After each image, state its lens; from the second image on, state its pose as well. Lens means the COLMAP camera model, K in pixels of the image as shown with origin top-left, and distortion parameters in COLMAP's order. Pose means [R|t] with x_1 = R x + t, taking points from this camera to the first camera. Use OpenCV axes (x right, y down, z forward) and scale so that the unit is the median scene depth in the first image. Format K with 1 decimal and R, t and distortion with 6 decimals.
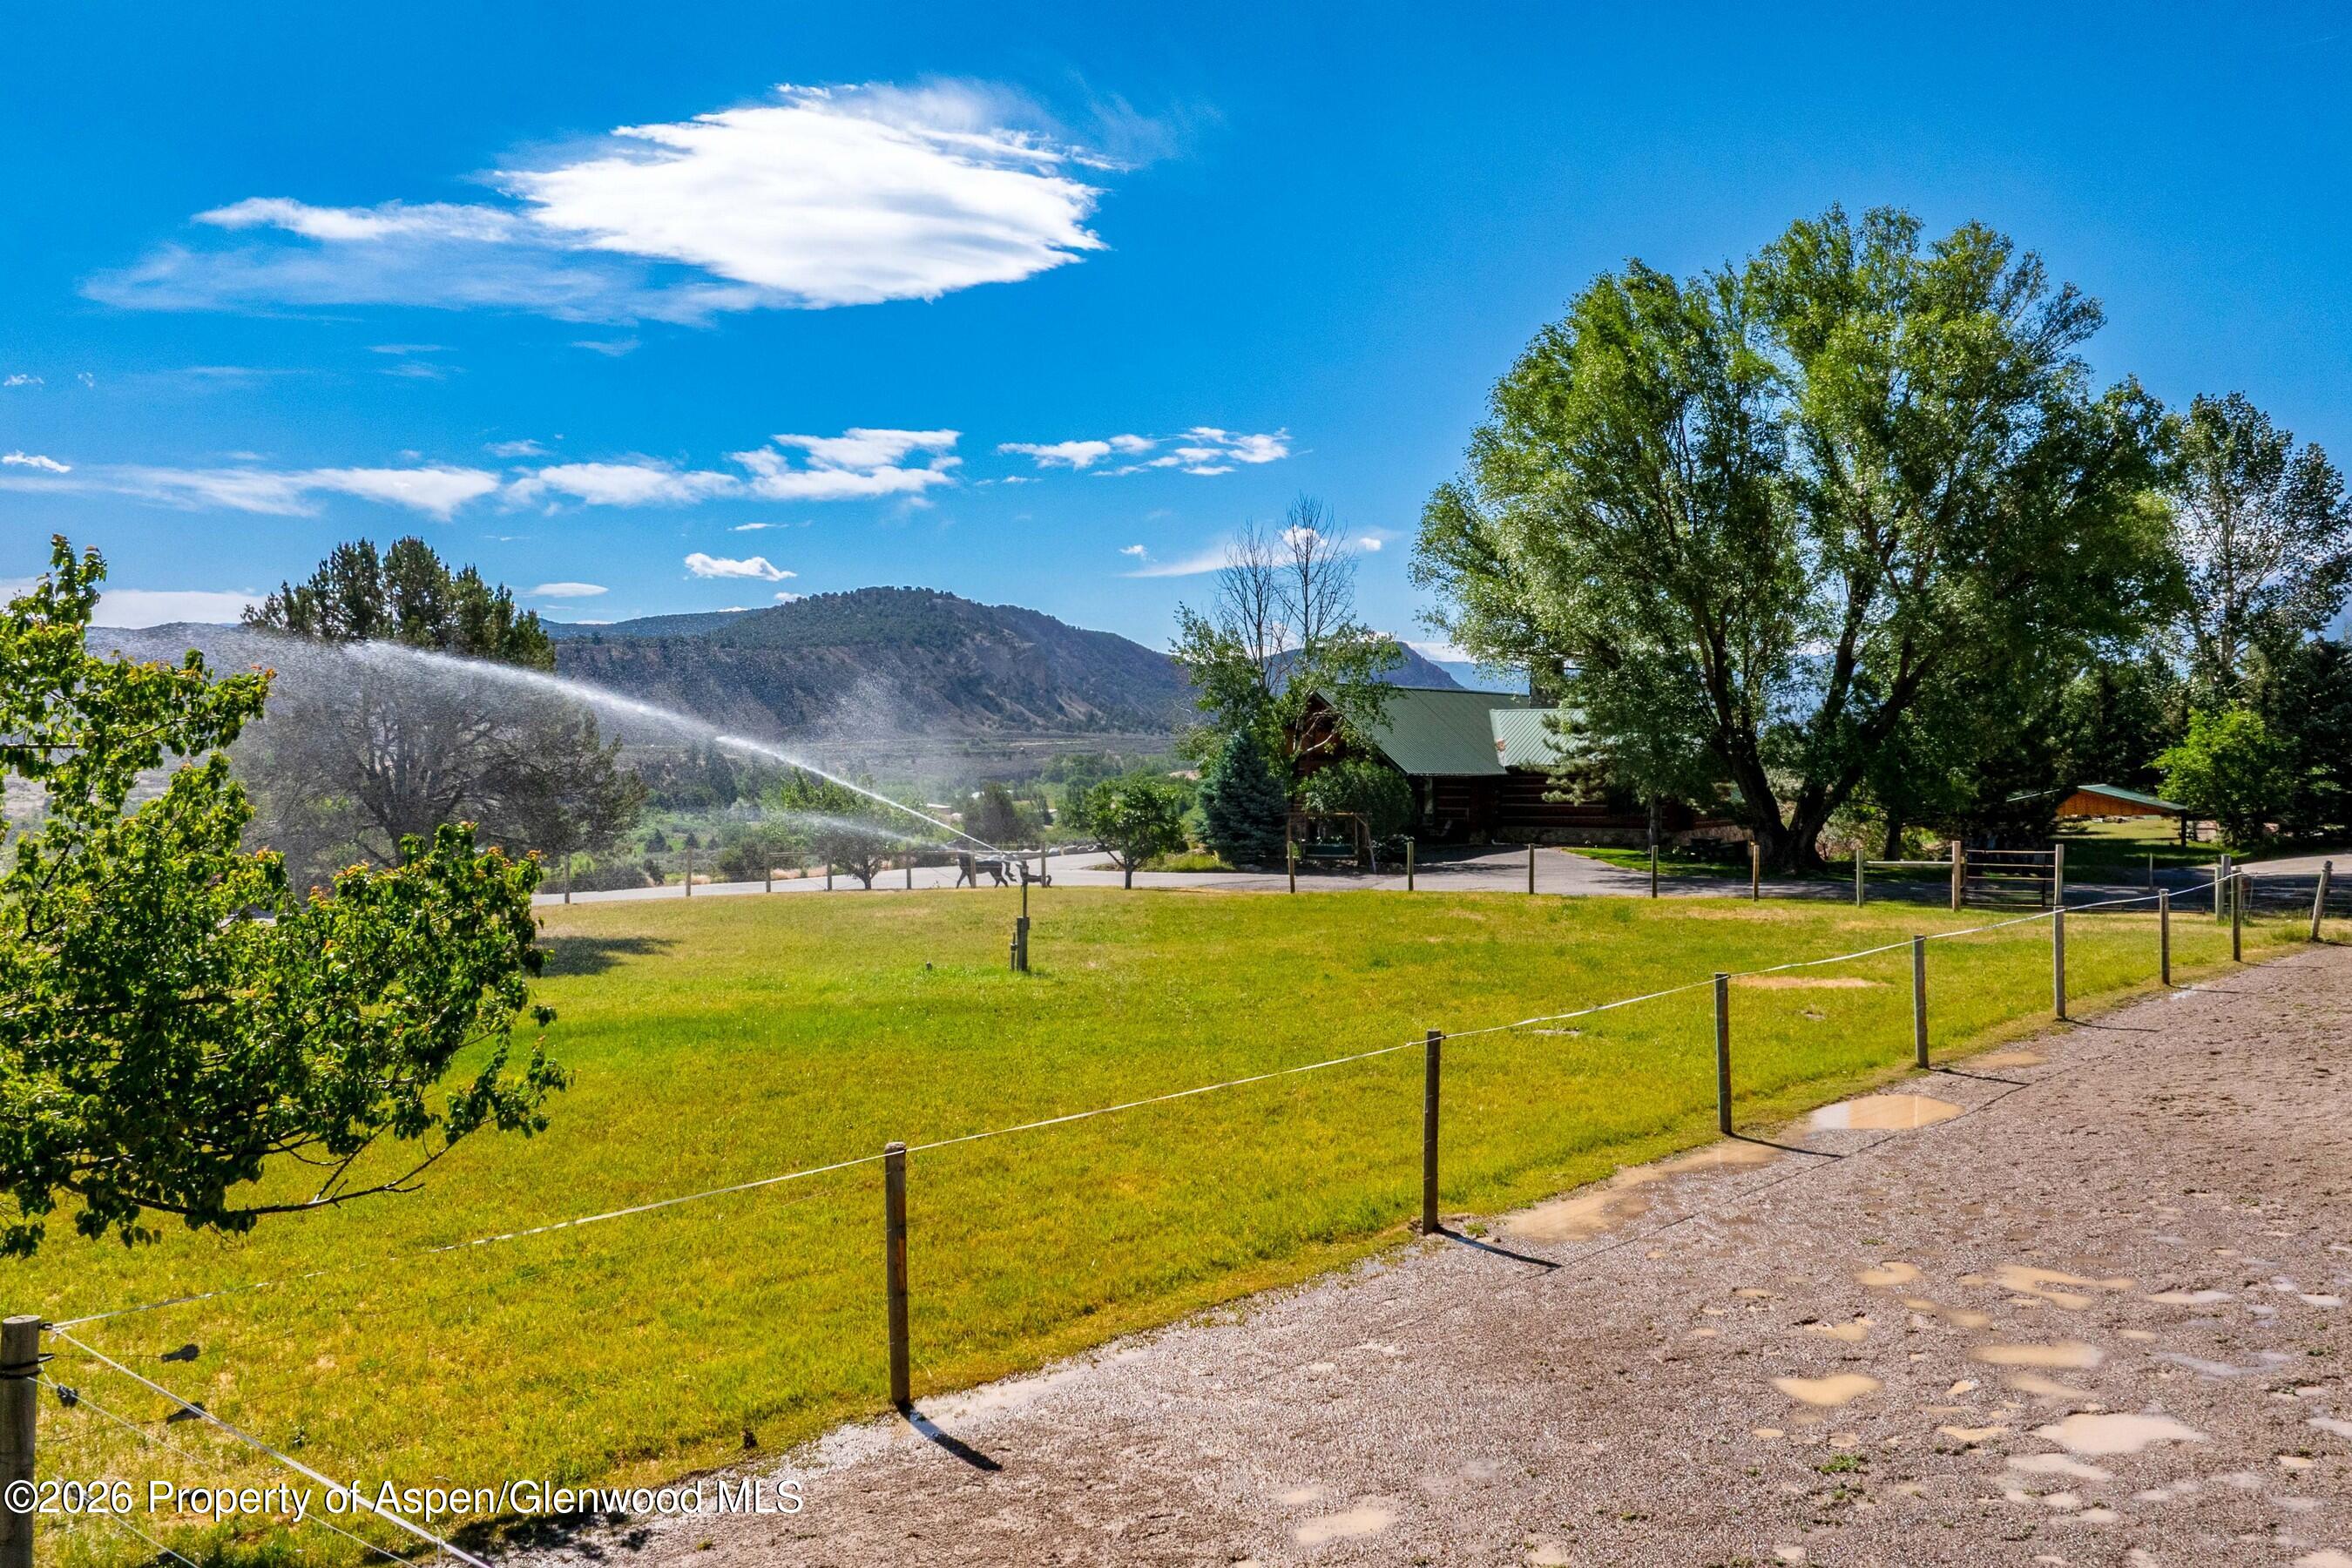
lens RADIAL K [[2045.0, 0, 1178.6], [0, 2045.0, 783.0], [0, 0, 1]] dist [-0.024384, 0.003546]
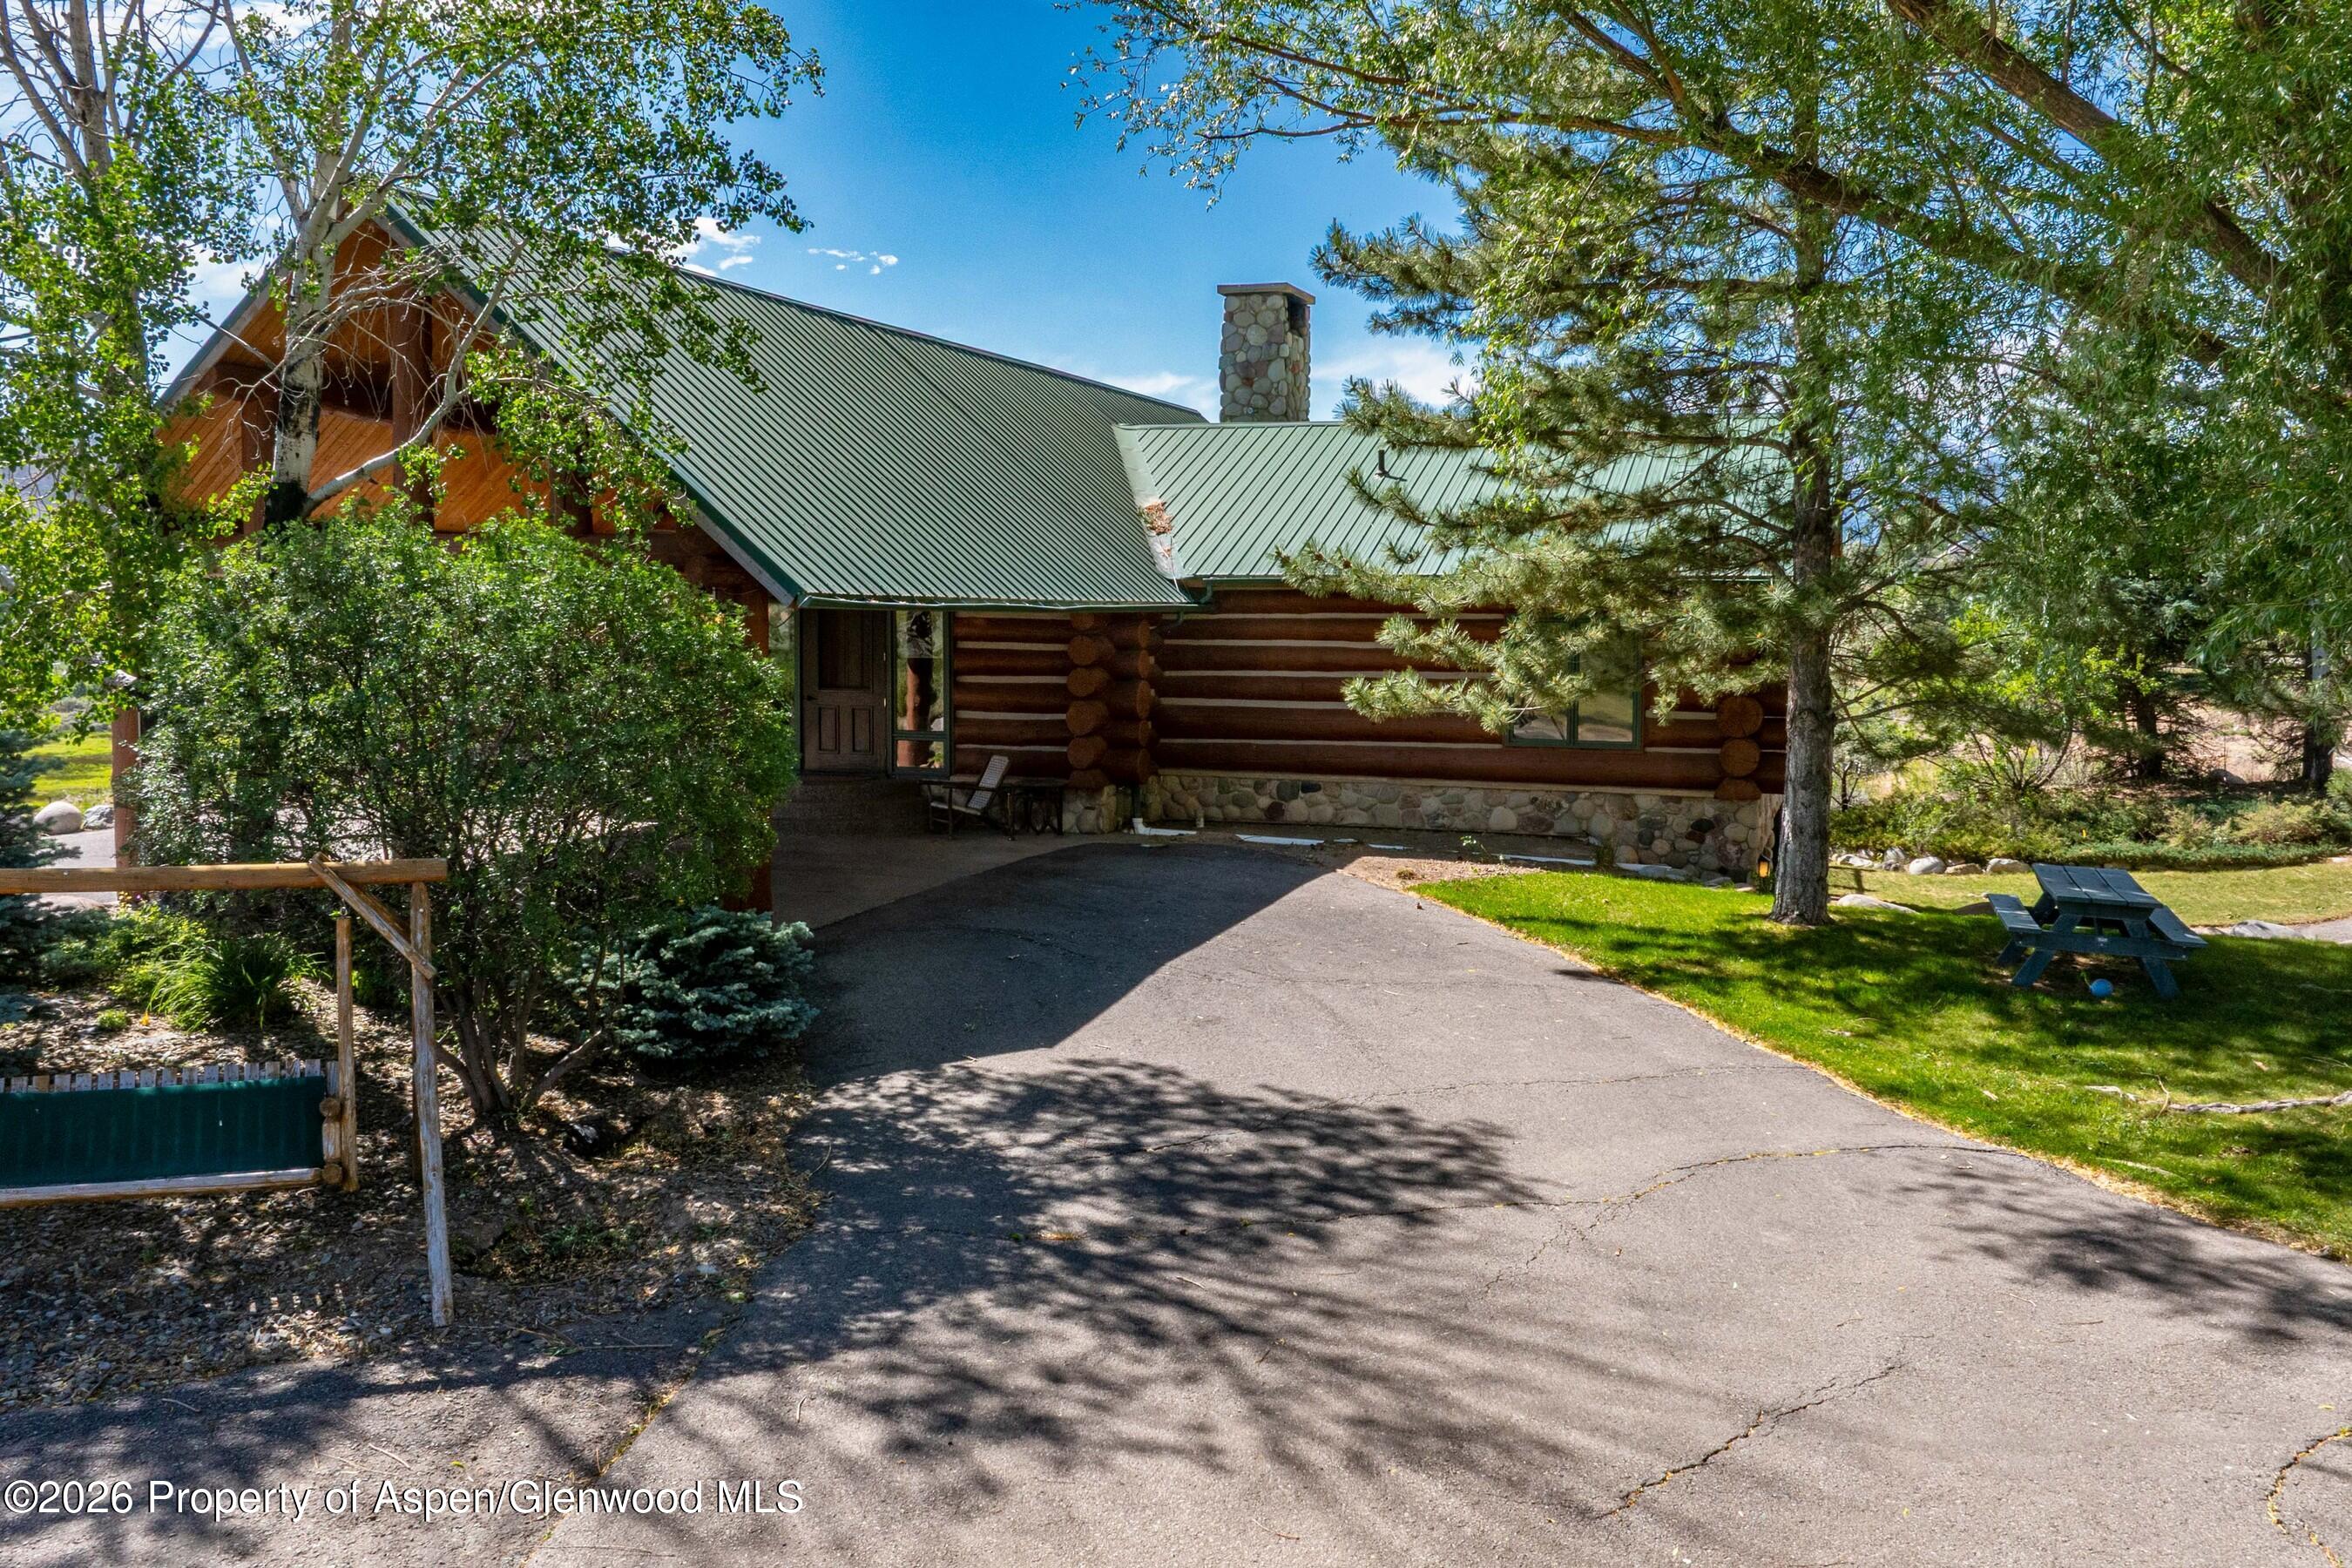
lens RADIAL K [[2045.0, 0, 1174.8], [0, 2045.0, 784.0], [0, 0, 1]] dist [-0.024384, 0.003546]
pose [[0.978760, -0.010514, 0.204740, 0.103942], [-0.005935, 0.996813, 0.079558, -0.002365], [-0.204924, -0.079083, 0.975578, 0.753272]]
